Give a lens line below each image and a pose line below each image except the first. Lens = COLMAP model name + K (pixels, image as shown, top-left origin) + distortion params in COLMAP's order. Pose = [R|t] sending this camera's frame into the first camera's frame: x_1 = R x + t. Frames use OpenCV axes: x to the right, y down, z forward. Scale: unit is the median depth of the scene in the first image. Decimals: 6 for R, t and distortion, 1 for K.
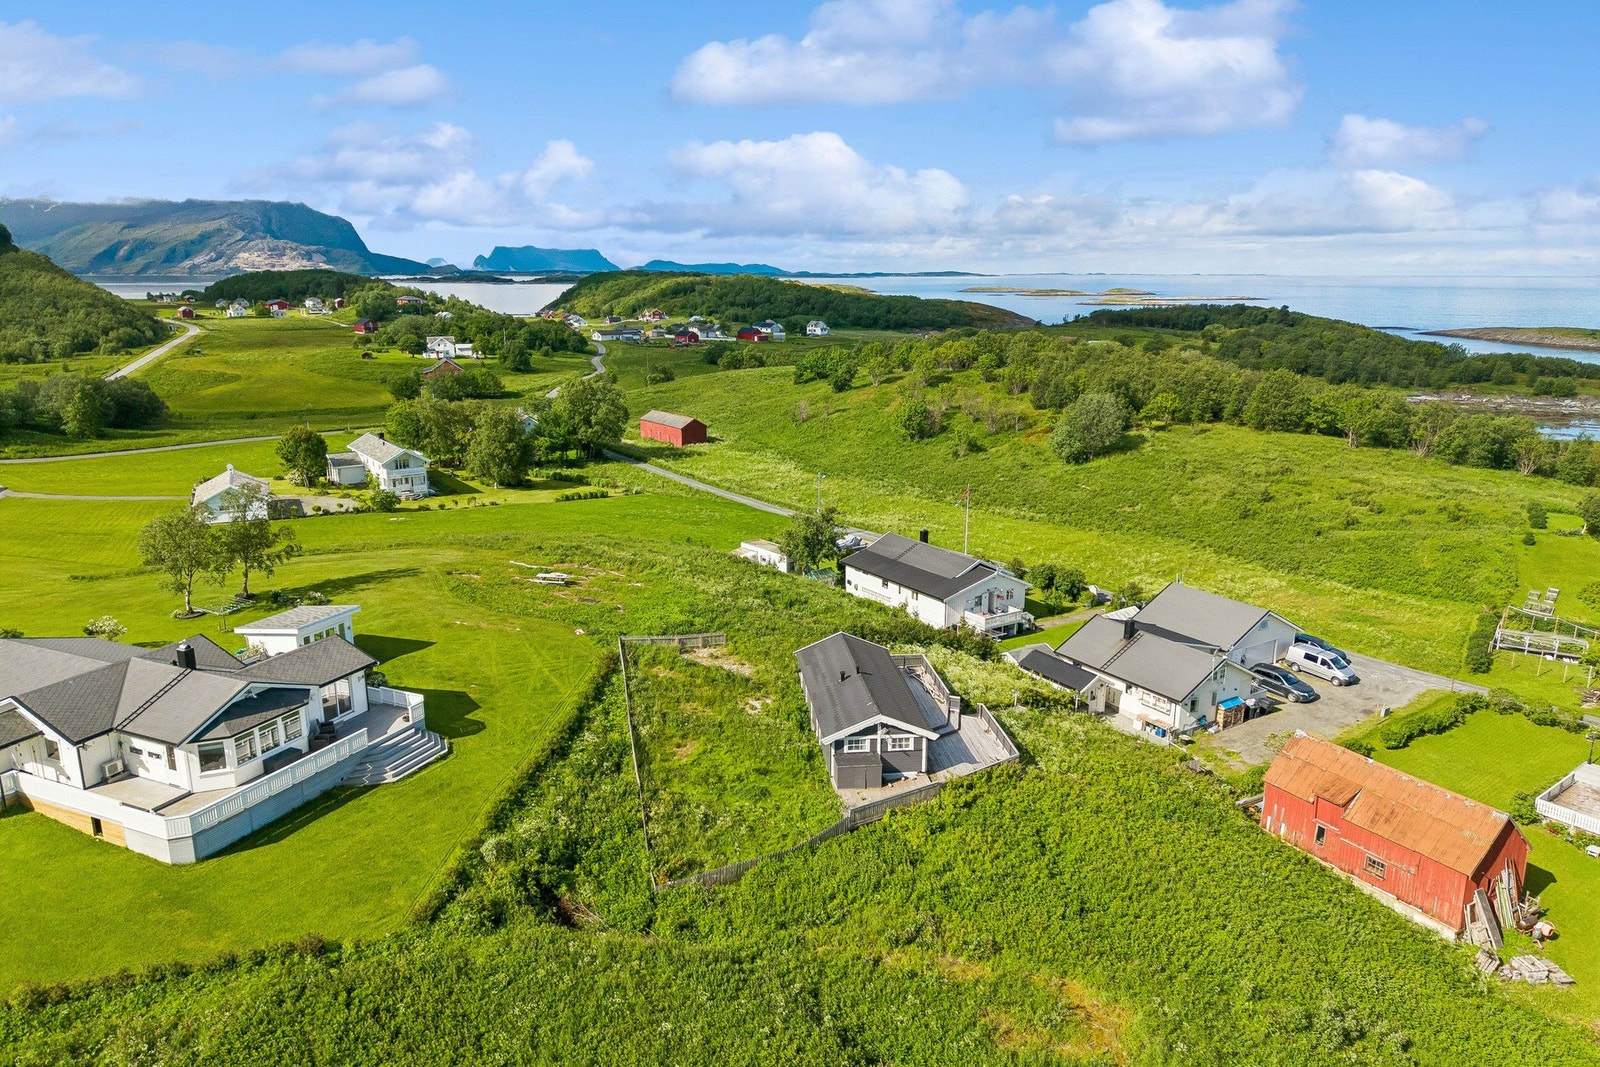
lens RADIAL K [[1068.5, 0, 804.9], [0, 1068.5, 535.1], [0, 0, 1]] dist [0.079623, -0.094625]
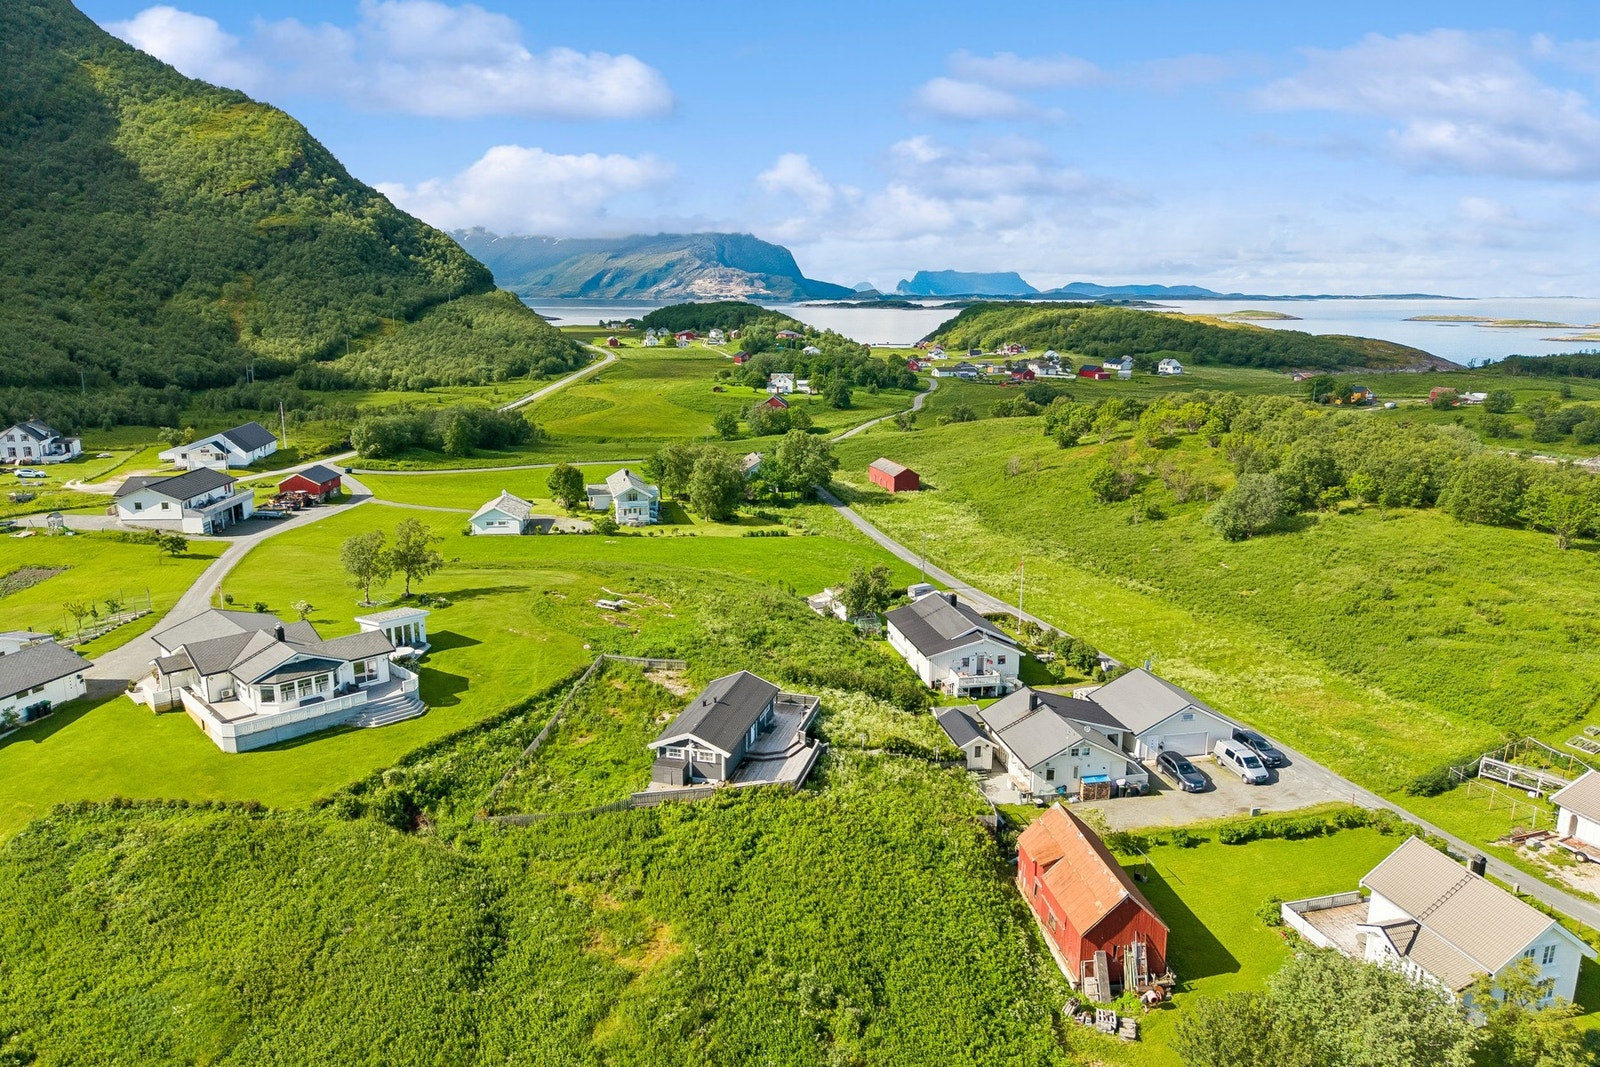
lens RADIAL K [[1068.5, 0, 804.9], [0, 1068.5, 535.1], [0, 0, 1]] dist [0.079623, -0.094625]
pose [[0.933168, 0.082209, -0.349912, 0.241455], [-0.089498, 0.995976, -0.004684, -0.032621], [0.348119, 0.035688, 0.936771, -0.087748]]
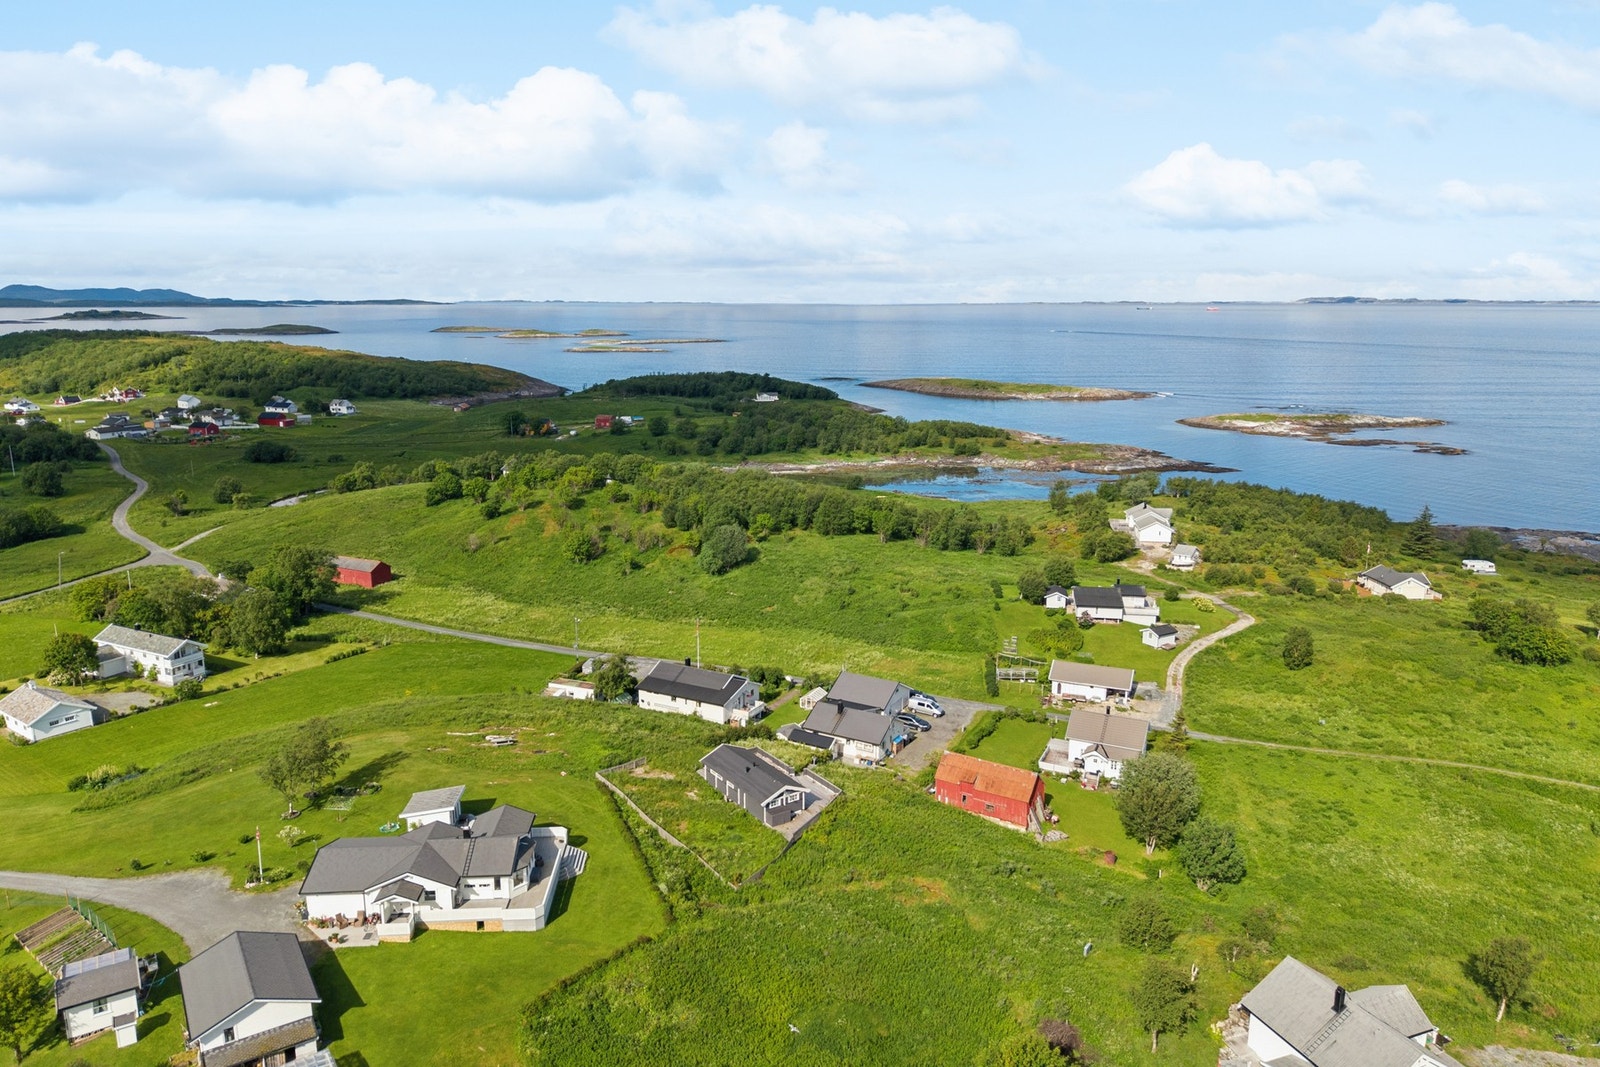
lens RADIAL K [[1068.5, 0, 804.9], [0, 1068.5, 535.1], [0, 0, 1]] dist [0.079623, -0.094625]
pose [[0.889893, -0.101764, 0.444673, -0.269649], [0.114648, 0.993404, -0.002094, -0.105783], [-0.441527, 0.052844, 0.895690, -0.307390]]
